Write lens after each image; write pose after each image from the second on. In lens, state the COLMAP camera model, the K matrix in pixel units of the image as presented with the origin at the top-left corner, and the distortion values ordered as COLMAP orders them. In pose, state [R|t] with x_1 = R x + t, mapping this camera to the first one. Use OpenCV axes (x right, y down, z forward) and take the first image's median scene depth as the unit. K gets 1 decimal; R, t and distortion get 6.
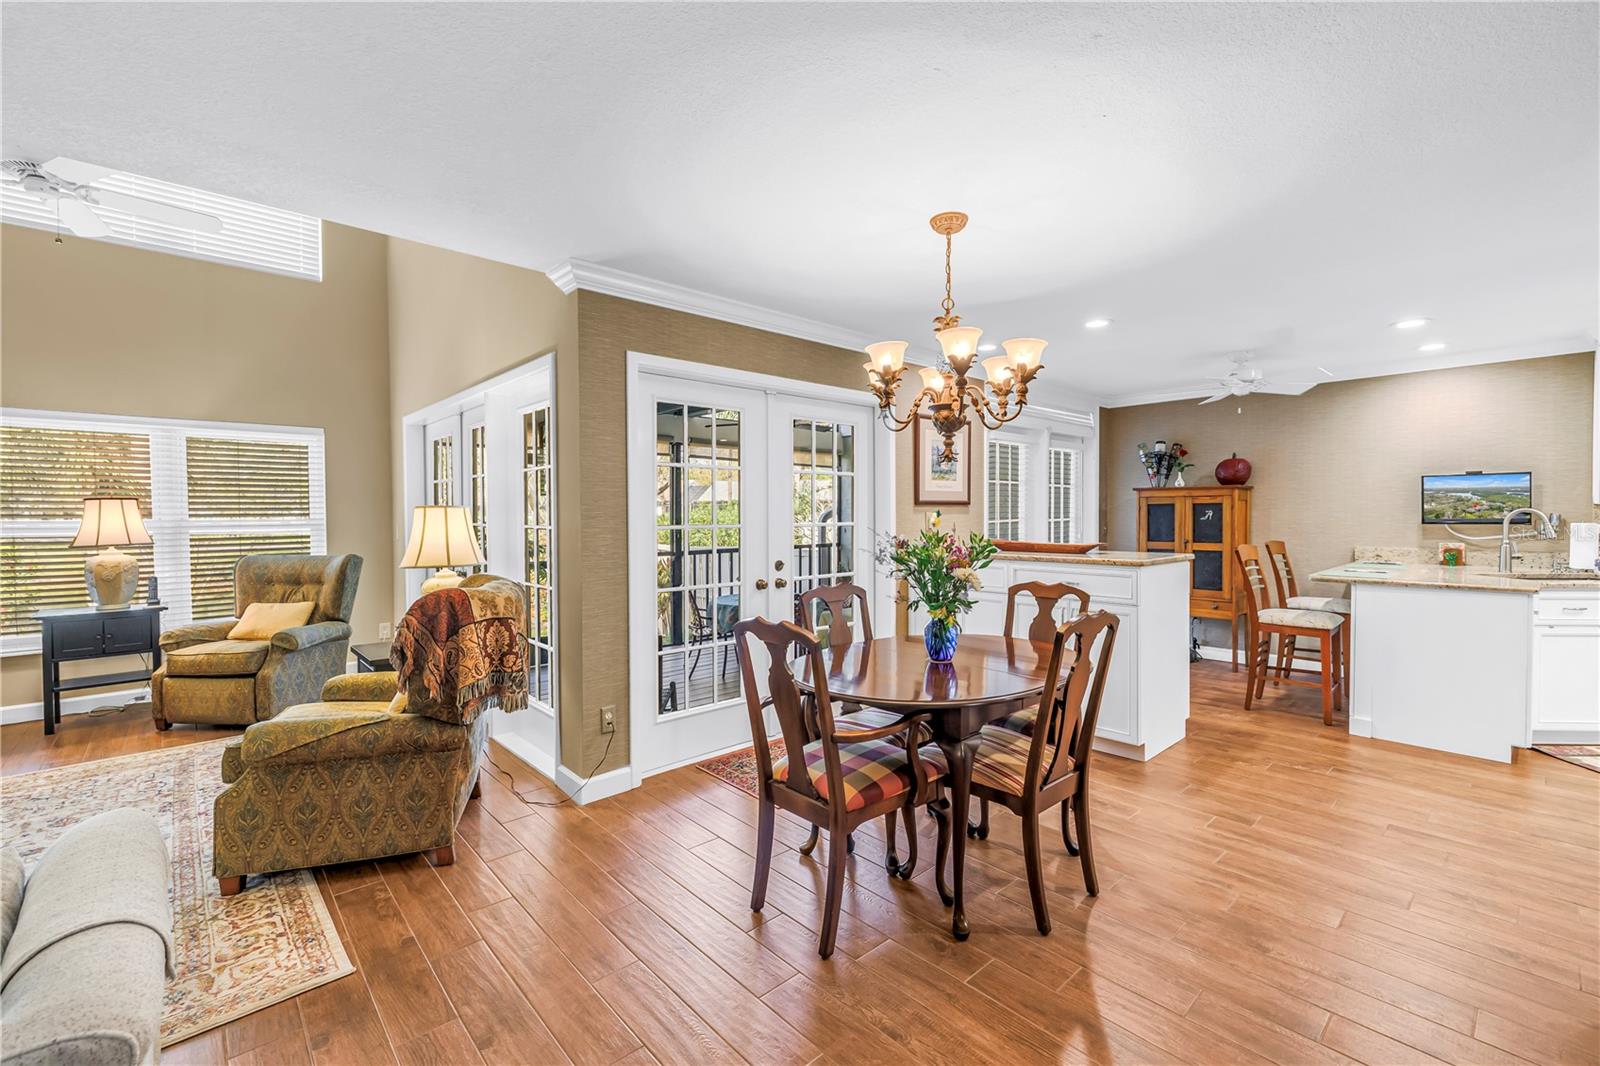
lens RADIAL K [[691.0, 0, 802.8], [0, 691.0, 523.5], [0, 0, 1]] dist [-0.002477, 0.000300]
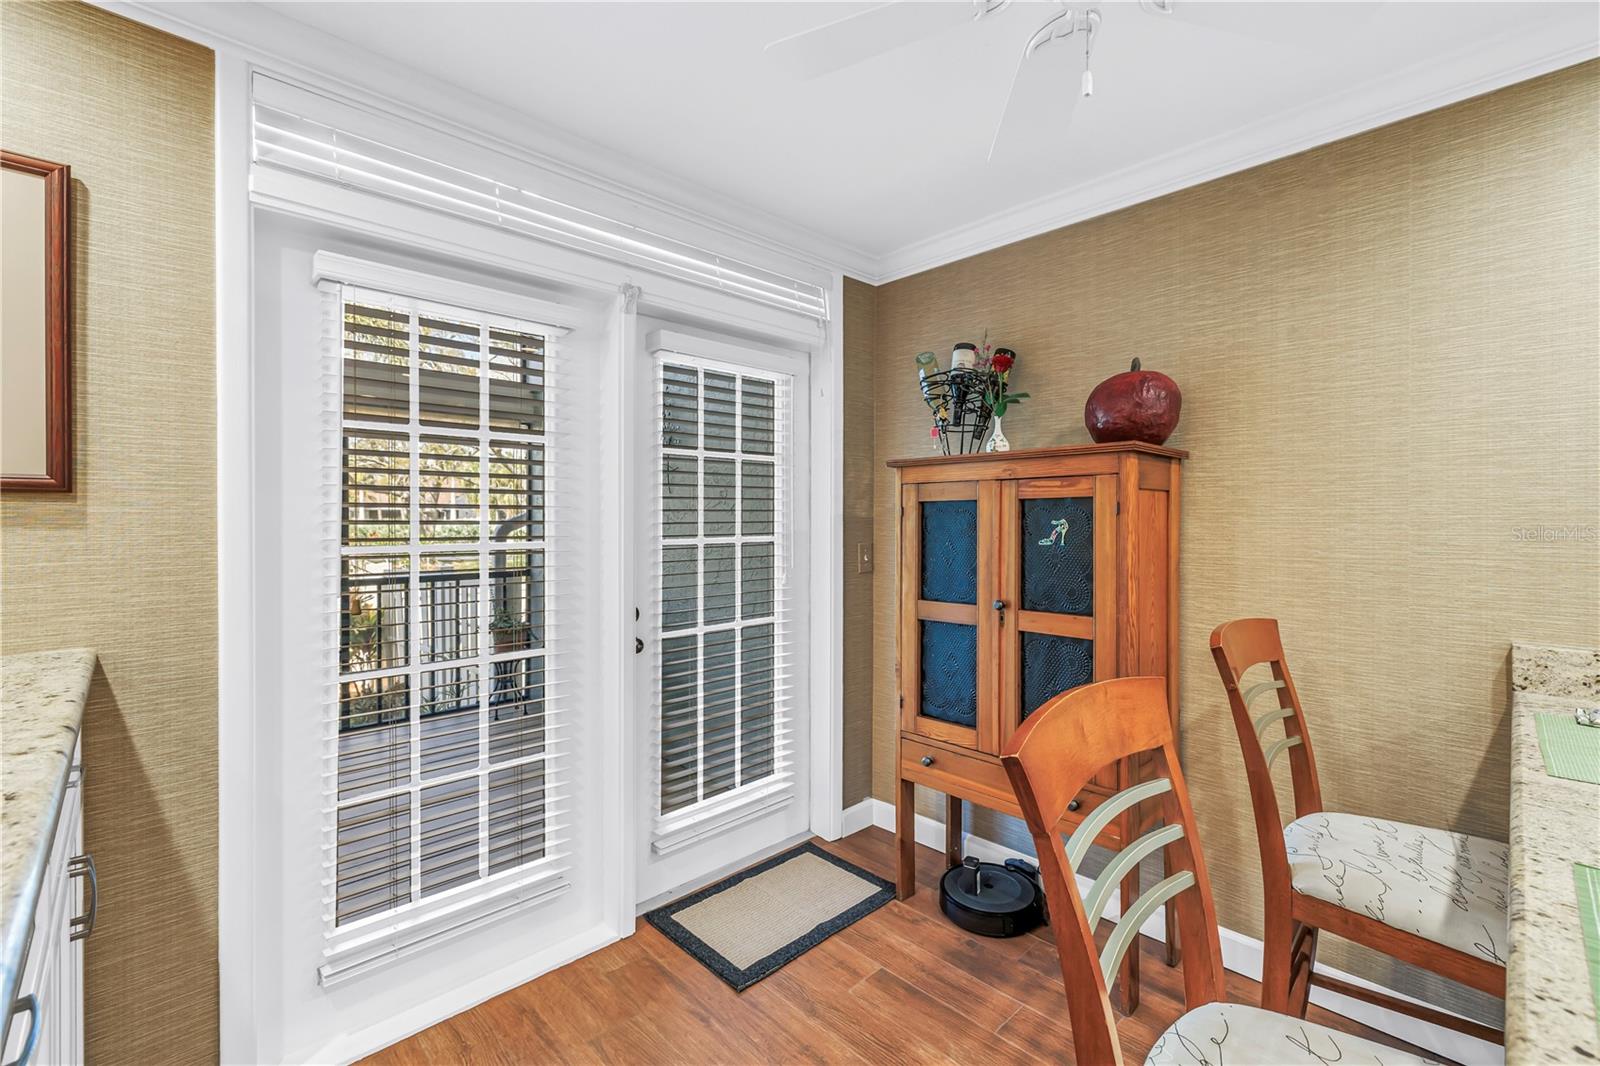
lens RADIAL K [[691.0, 0, 797.8], [0, 691.0, 526.3], [0, 0, 1]] dist [-0.002477, 0.000300]
pose [[0.999952, 0.003190, 0.009224, 0.439099], [-0.003103, 0.999951, -0.009377, -0.011024], [-0.009253, 0.009348, 0.999913, 0.633329]]
